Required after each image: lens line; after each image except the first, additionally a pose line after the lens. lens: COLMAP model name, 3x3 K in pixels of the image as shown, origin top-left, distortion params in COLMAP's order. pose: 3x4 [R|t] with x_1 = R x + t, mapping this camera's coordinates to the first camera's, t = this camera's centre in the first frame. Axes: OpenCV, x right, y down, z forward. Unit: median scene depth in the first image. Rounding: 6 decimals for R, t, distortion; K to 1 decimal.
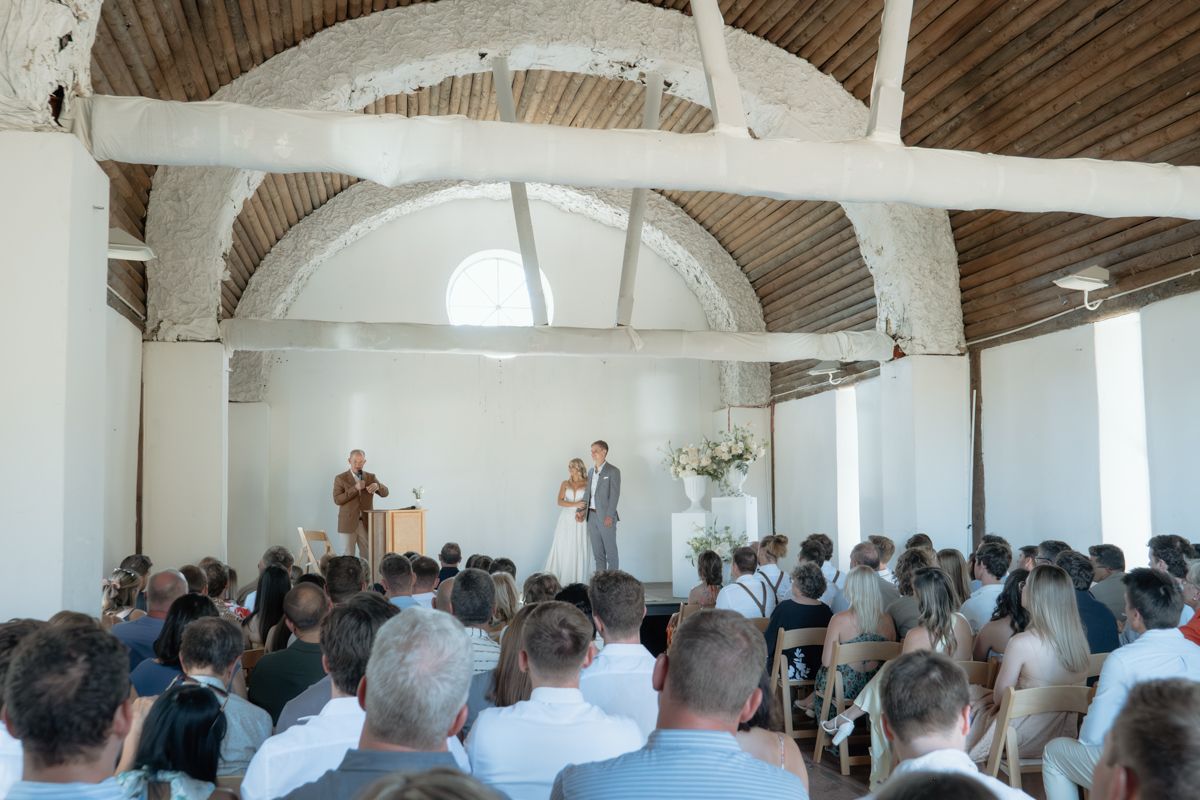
lens RADIAL K [[1125.9, 0, 593.8], [0, 1125.9, 391.1], [0, 0, 1]] dist [-0.009870, 0.000000]
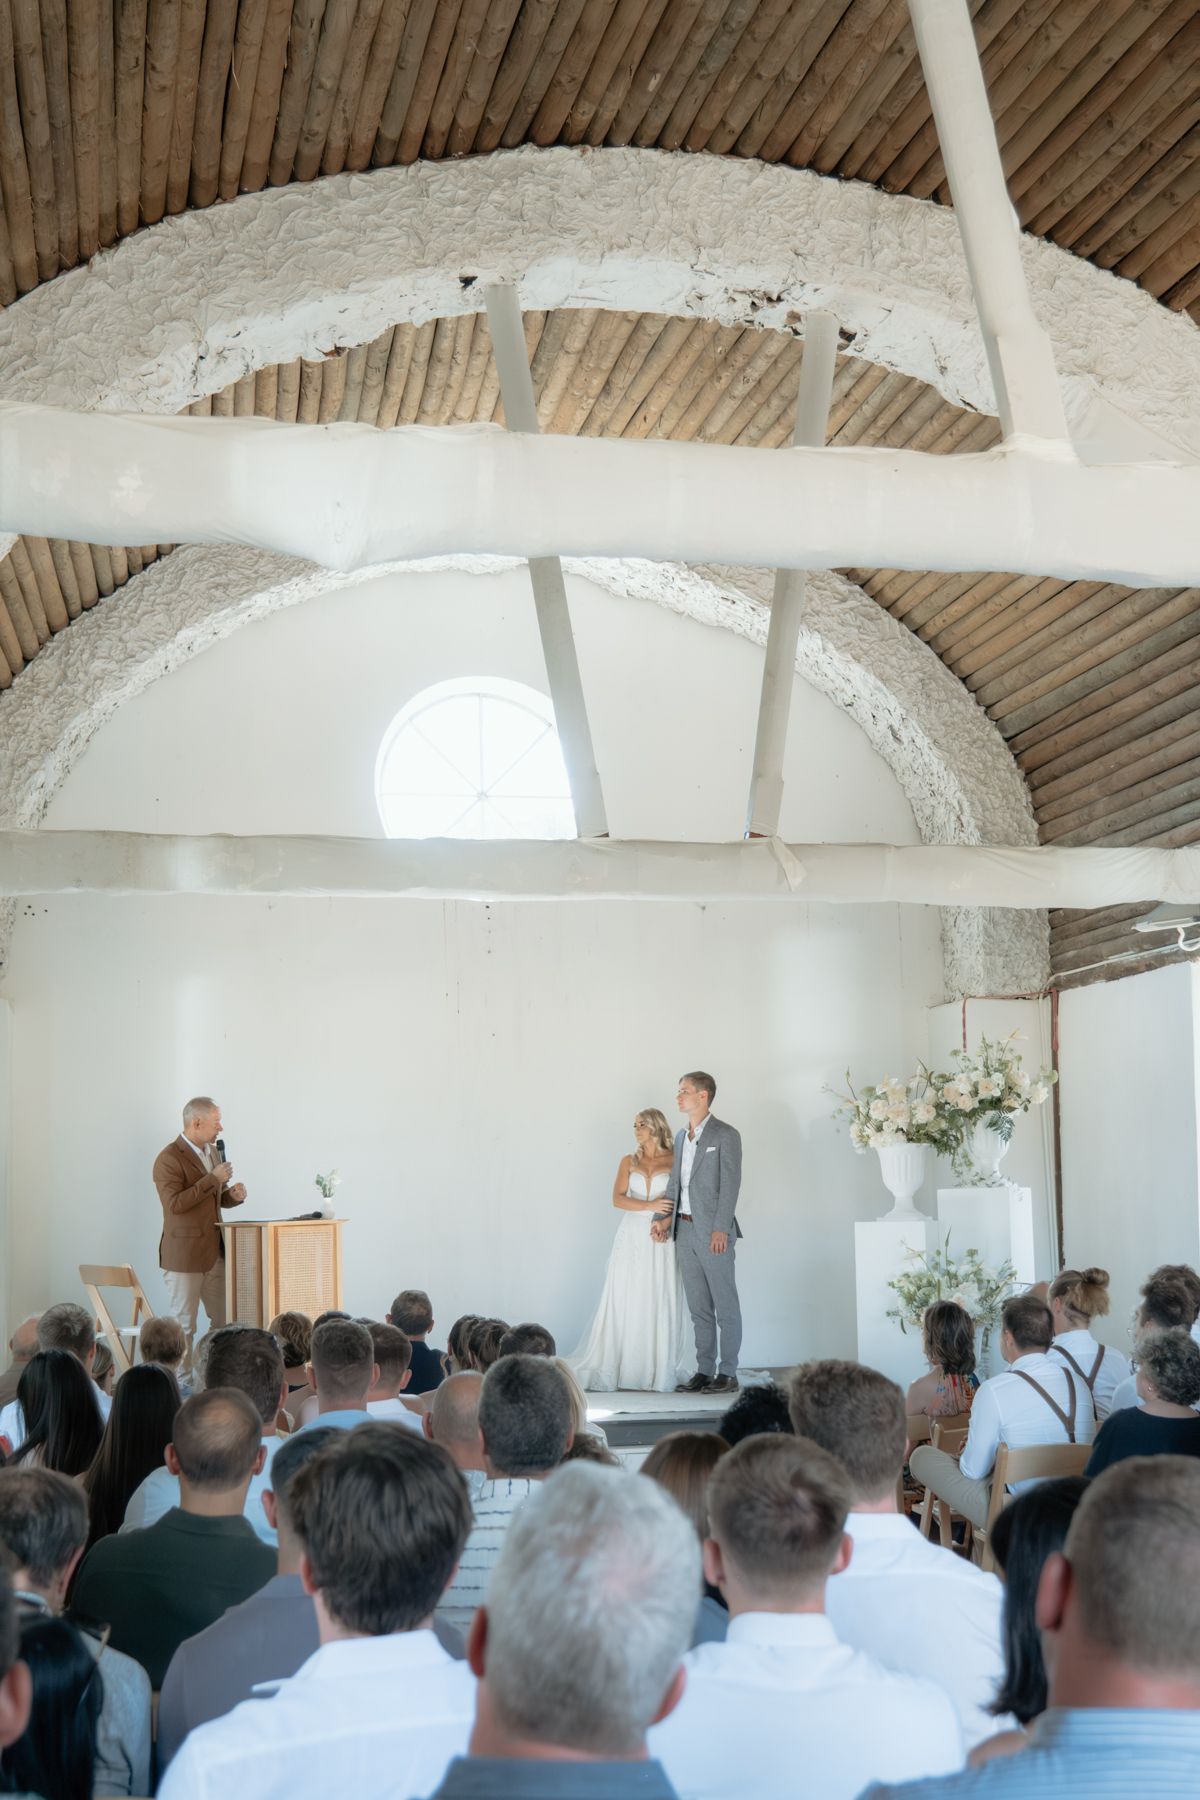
lens RADIAL K [[2348.5, 0, 634.5], [0, 2348.5, 917.7], [0, 0, 1]] dist [0.022359, 0.000000]
pose [[0.999948, -0.009353, -0.003993, -0.023857], [0.009280, 0.999795, -0.017982, -0.005385], [0.004161, 0.017944, 0.999830, -0.006605]]
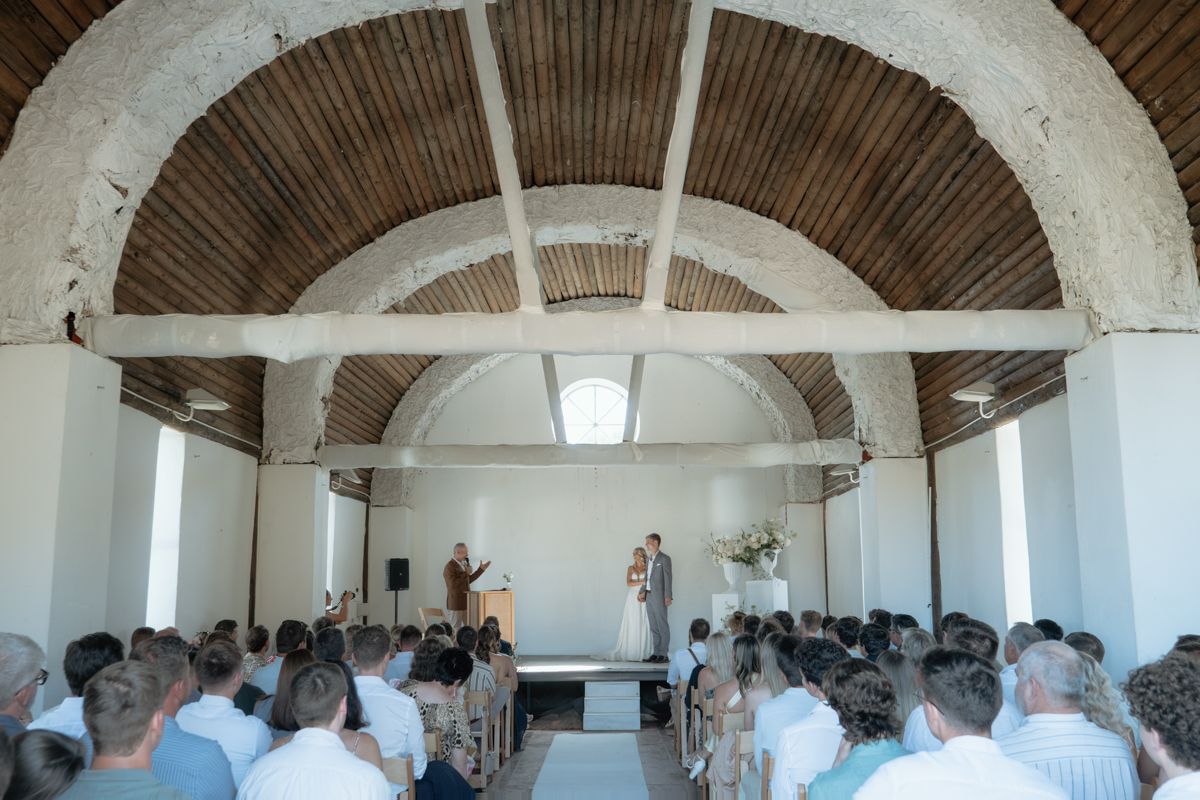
lens RADIAL K [[983.6, 0, 602.7], [0, 983.6, 407.8], [0, 0, 1]] dist [-0.011508, -0.006013]
pose [[0.978355, -0.036868, -0.203623, 0.214524], [0.020027, 0.996251, -0.084155, -0.003919], [0.205962, 0.078255, 0.975426, -0.069611]]
